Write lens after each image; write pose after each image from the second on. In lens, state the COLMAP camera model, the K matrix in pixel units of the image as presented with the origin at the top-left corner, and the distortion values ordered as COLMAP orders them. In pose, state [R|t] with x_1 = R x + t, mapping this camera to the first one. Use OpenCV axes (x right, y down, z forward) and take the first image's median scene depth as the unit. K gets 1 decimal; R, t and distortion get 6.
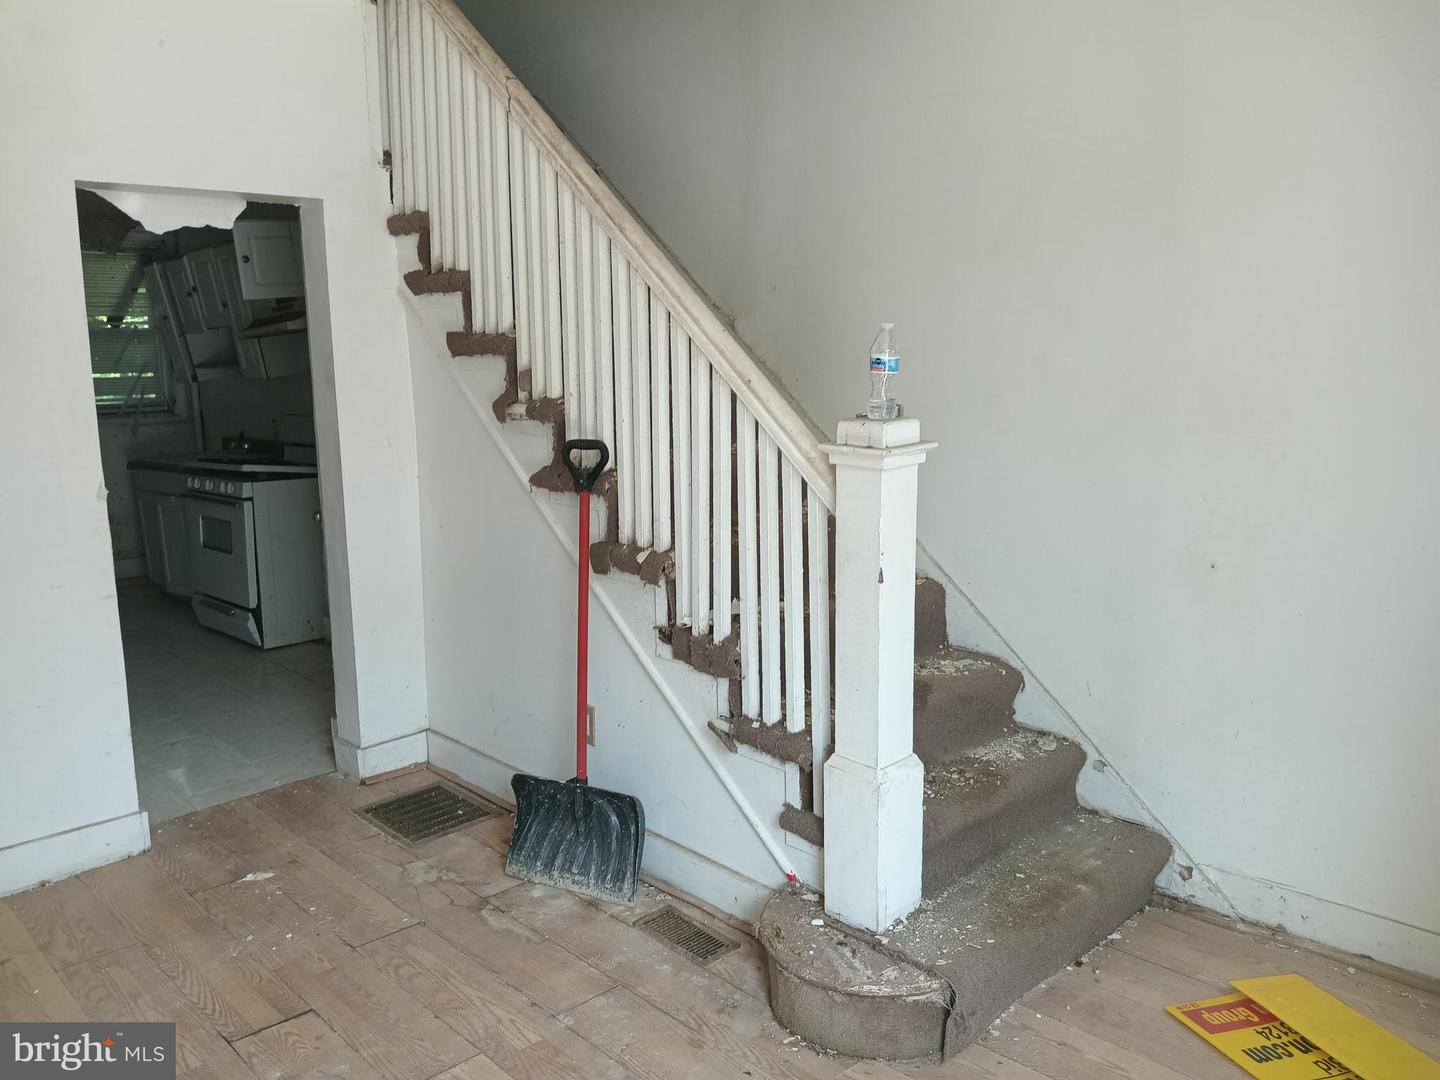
lens RADIAL K [[1122.0, 0, 755.5], [0, 1122.0, 542.2], [0, 0, 1]] dist [0.024163, -0.047962]
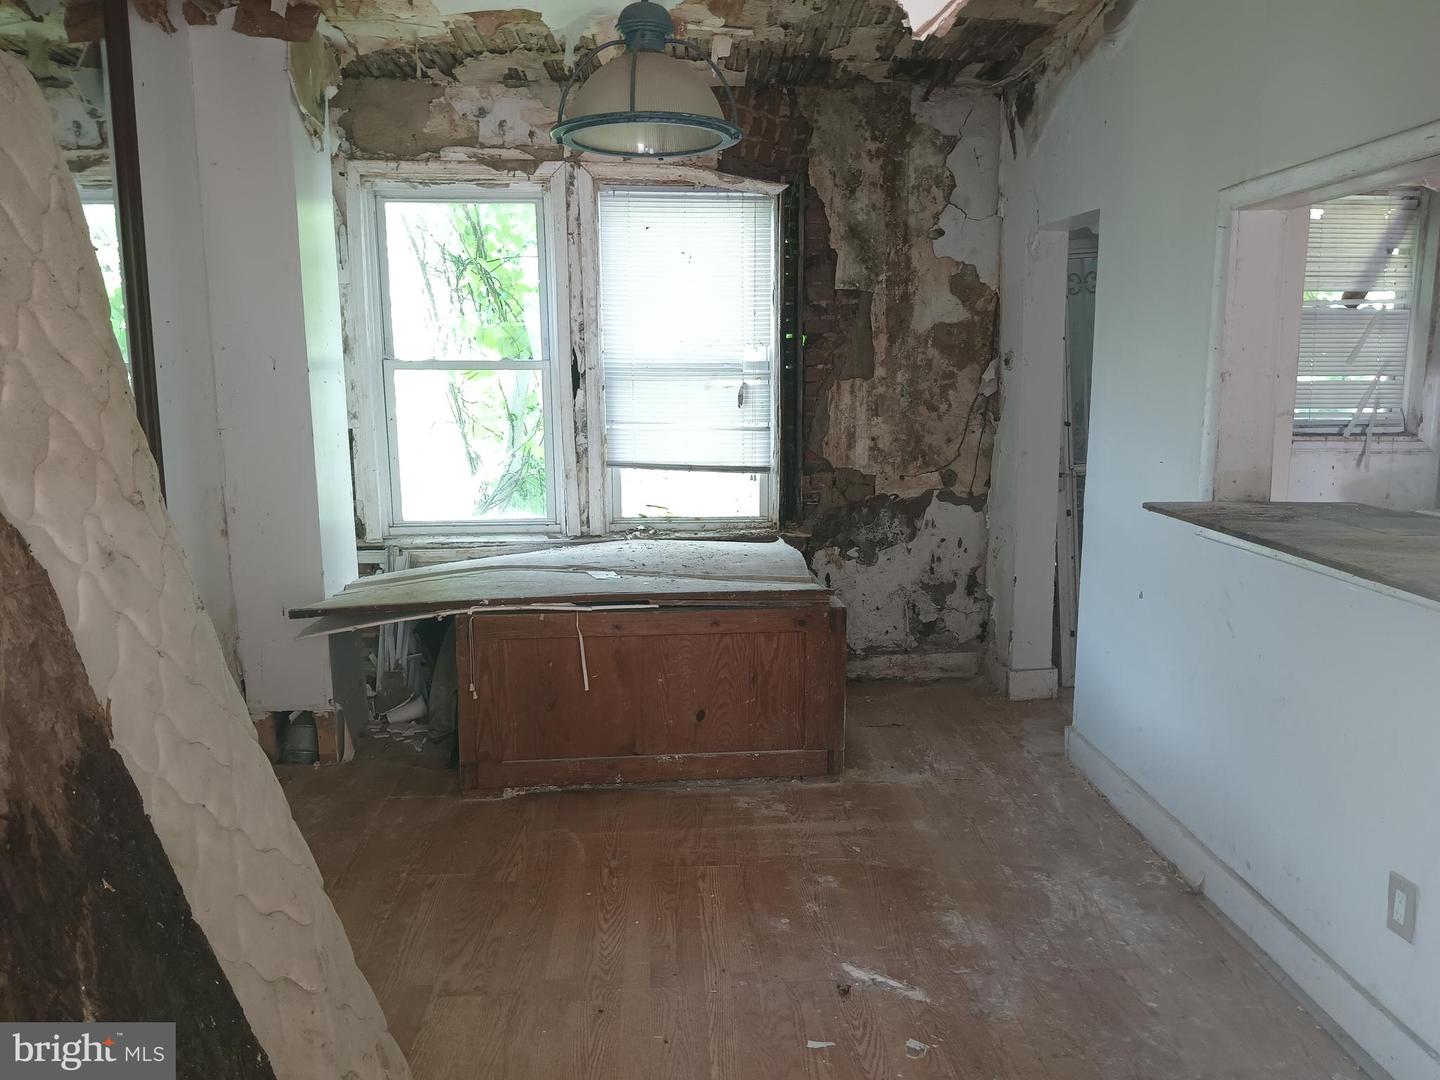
lens RADIAL K [[1122.0, 0, 713.1], [0, 1122.0, 524.0], [0, 0, 1]] dist [0.024163, -0.047962]
pose [[0.744138, 0.107228, -0.659364, -0.423901], [-0.117274, 0.992674, 0.029079, -0.038946], [0.657652, 0.055687, 0.751261, 0.262575]]
